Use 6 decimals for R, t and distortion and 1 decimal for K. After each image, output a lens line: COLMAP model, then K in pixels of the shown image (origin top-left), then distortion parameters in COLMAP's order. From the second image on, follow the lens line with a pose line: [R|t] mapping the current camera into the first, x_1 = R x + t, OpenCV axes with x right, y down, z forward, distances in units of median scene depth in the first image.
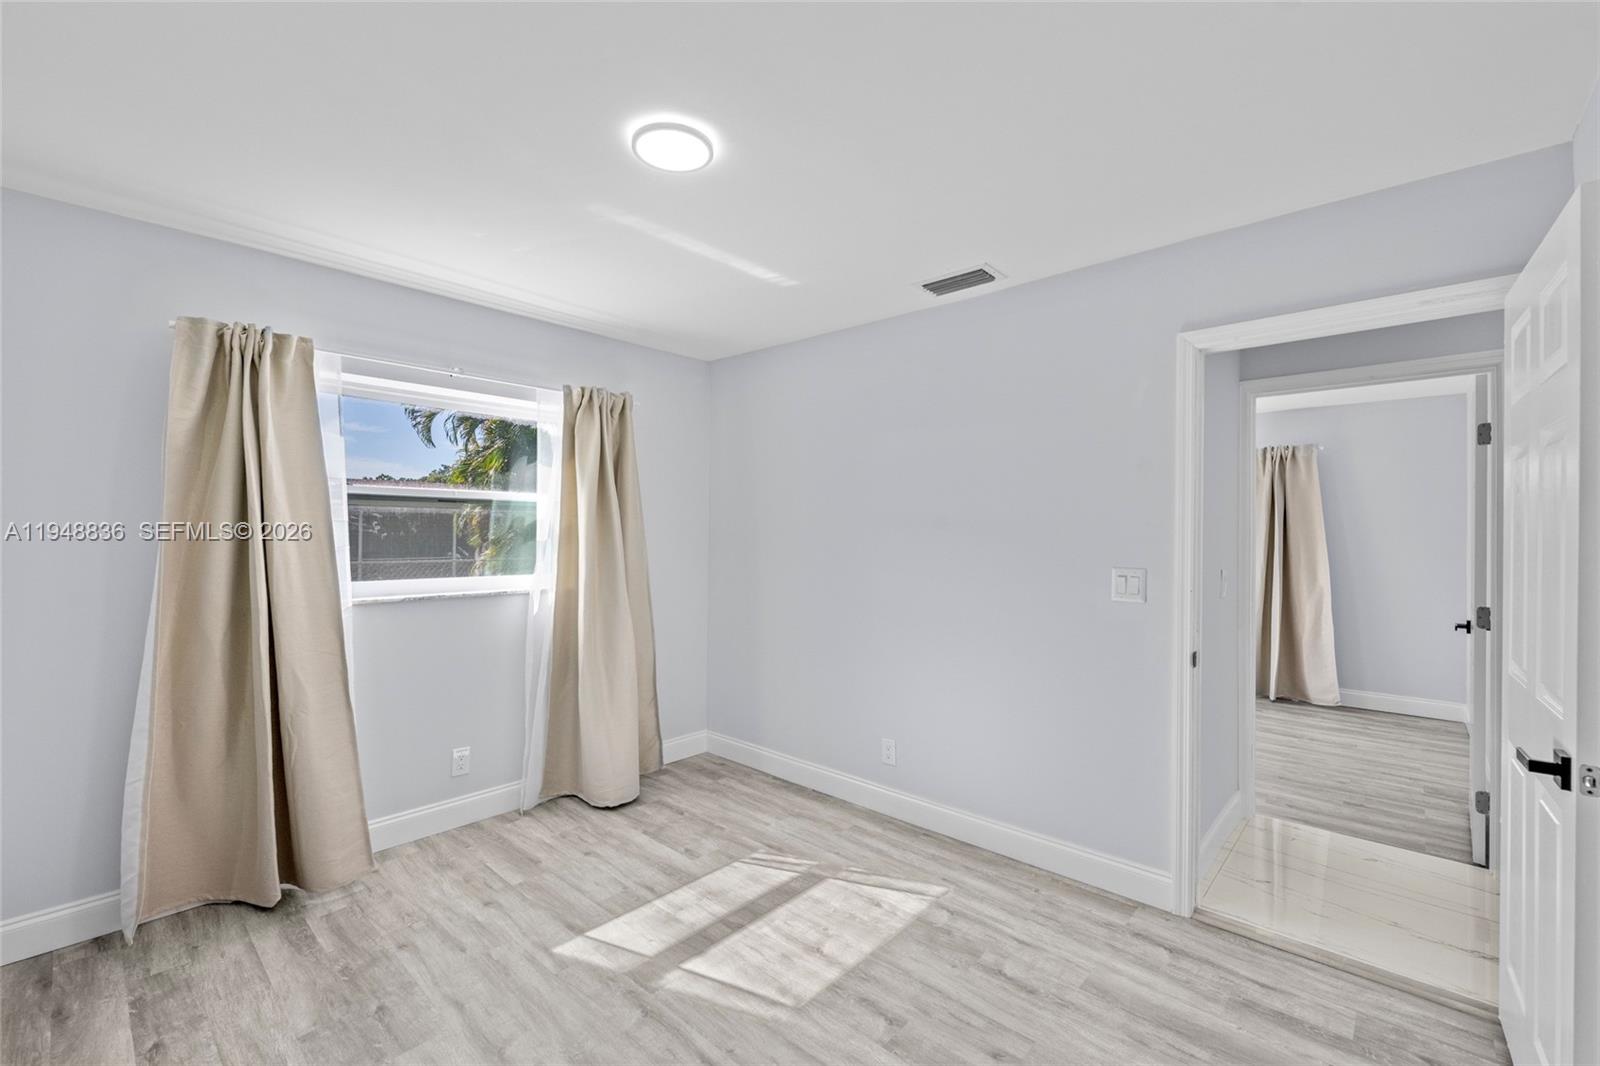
lens RADIAL K [[677.9, 0, 804.2], [0, 677.9, 531.5], [0, 0, 1]] dist [-0.000105, 0.000184]
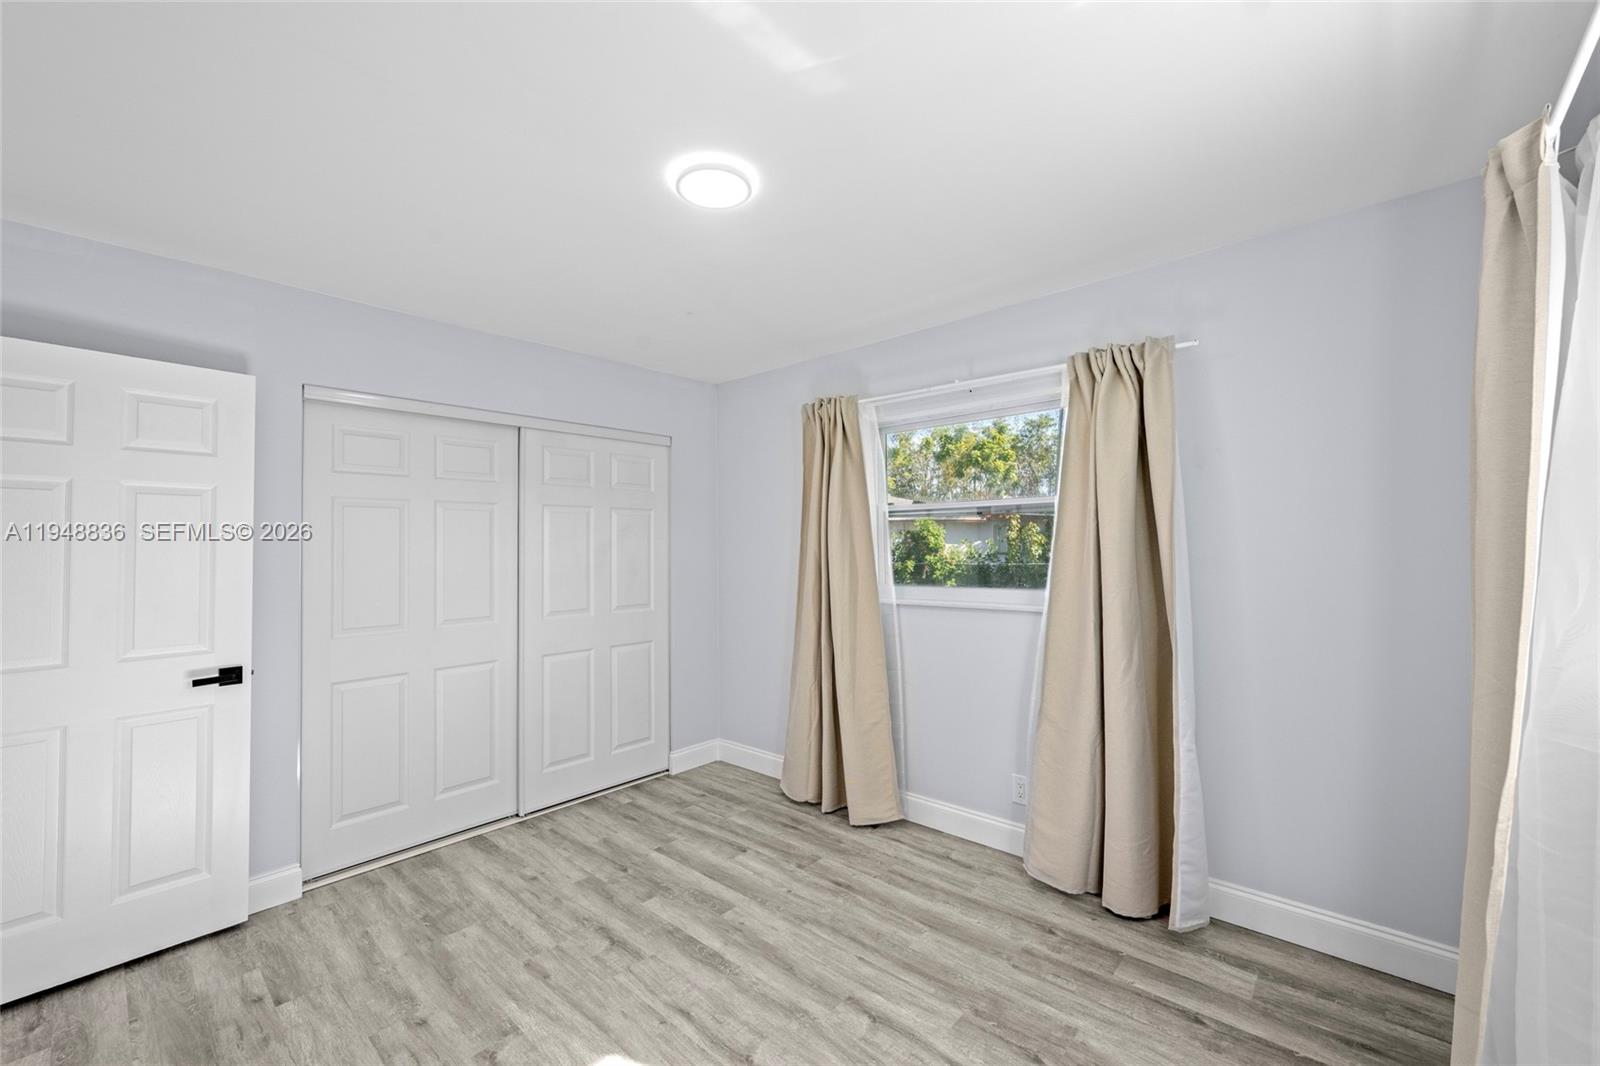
lens RADIAL K [[634.5, 0, 810.1], [0, 634.5, 528.5], [0, 0, 1]] dist [-0.000017, -0.000083]
pose [[-0.999794, 0.007810, -0.018726, -0.241485], [0.008429, 0.999413, -0.033210, 0.005934], [0.018456, -0.033361, -0.999273, 1.486162]]
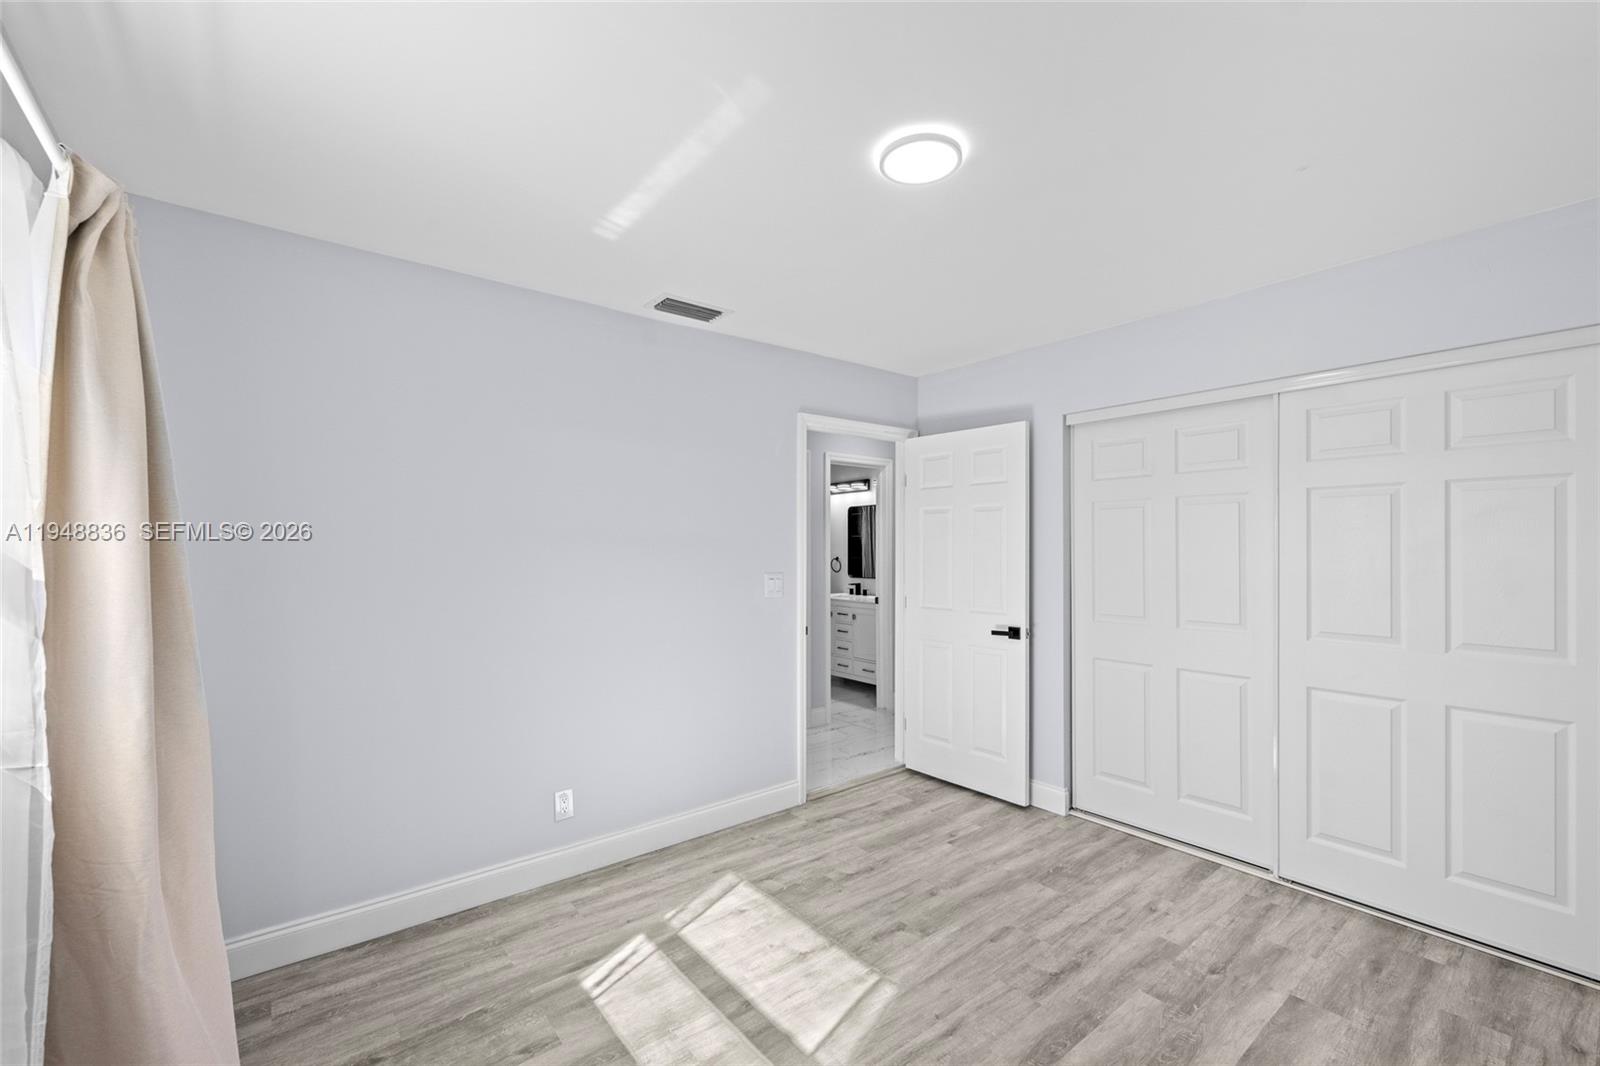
lens RADIAL K [[670.8, 0, 803.2], [0, 670.8, 549.3], [0, 0, 1]] dist [0.000372, -0.000055]
pose [[0.147256, -0.006159, 0.989079, -0.884954], [0.001171, 0.999981, 0.006053, -0.003045], [-0.989098, 0.000267, 0.147260, 0.764525]]
